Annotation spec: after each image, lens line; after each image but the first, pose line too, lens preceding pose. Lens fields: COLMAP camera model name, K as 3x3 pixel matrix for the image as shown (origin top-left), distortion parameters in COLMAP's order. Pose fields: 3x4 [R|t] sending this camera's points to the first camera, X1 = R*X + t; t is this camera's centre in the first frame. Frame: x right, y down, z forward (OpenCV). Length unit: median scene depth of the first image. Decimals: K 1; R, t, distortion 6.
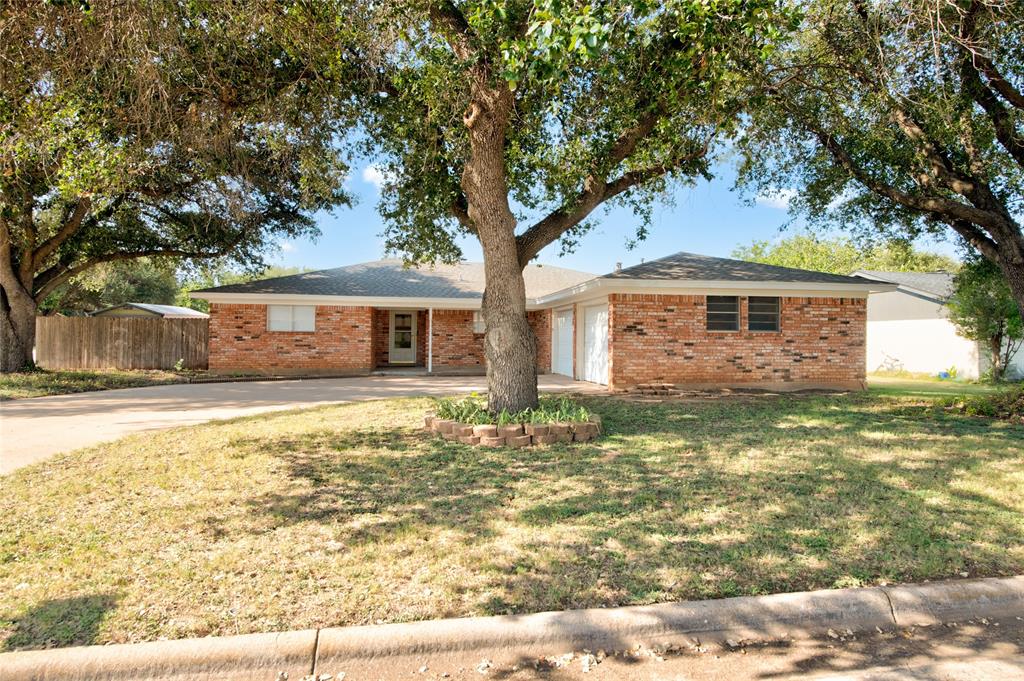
lens RADIAL K [[575.1, 0, 512.0], [0, 575.1, 340.5], [0, 0, 1]] dist [-0.005378, 0.001182]
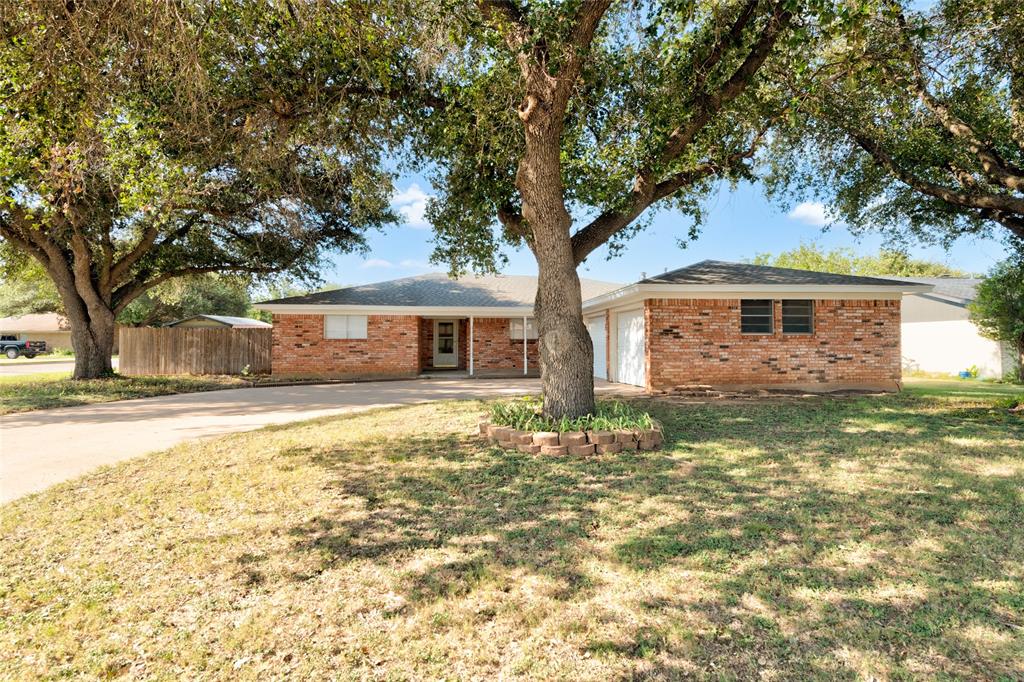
lens RADIAL K [[496.0, 0, 512.0], [0, 496.0, 341.0], [0, 0, 1]] dist [0.011963, -0.001151]
pose [[0.998912, -0.010142, -0.045528, -0.031540], [0.009657, 0.999894, -0.010878, 0.002273], [0.045634, 0.010426, 0.998904, 0.089897]]
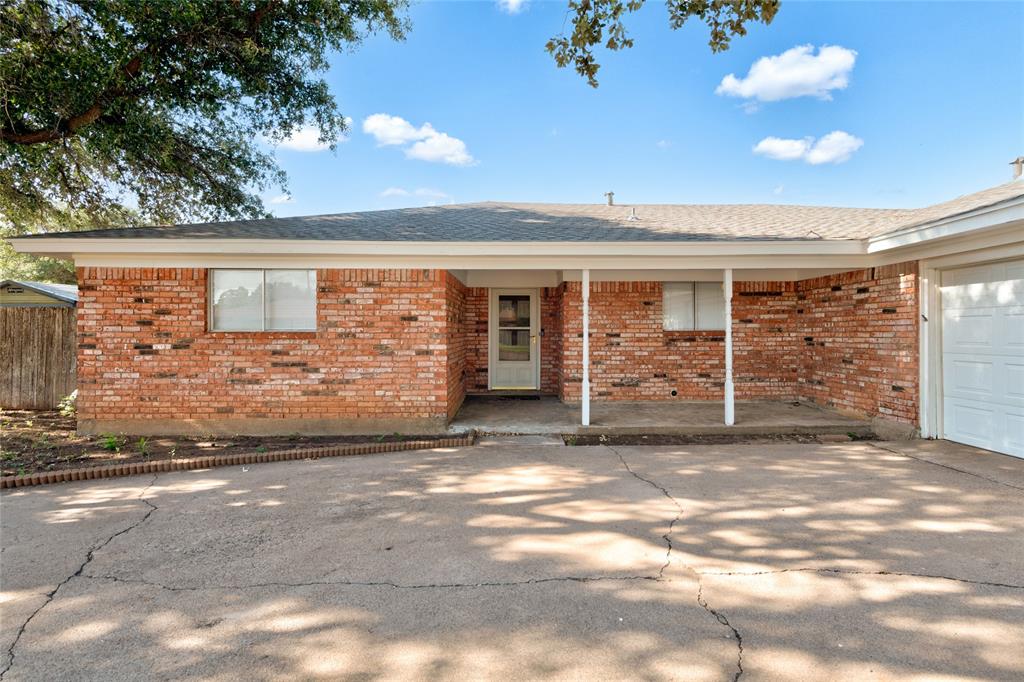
lens RADIAL K [[496.0, 0, 512.0], [0, 496.0, 341.0], [0, 0, 1]] dist [0.011963, -0.001151]
pose [[0.987600, -0.007772, -0.156799, -0.196782], [0.009494, 0.999903, 0.010237, -0.014591], [0.156704, -0.011599, 0.987577, 0.904055]]
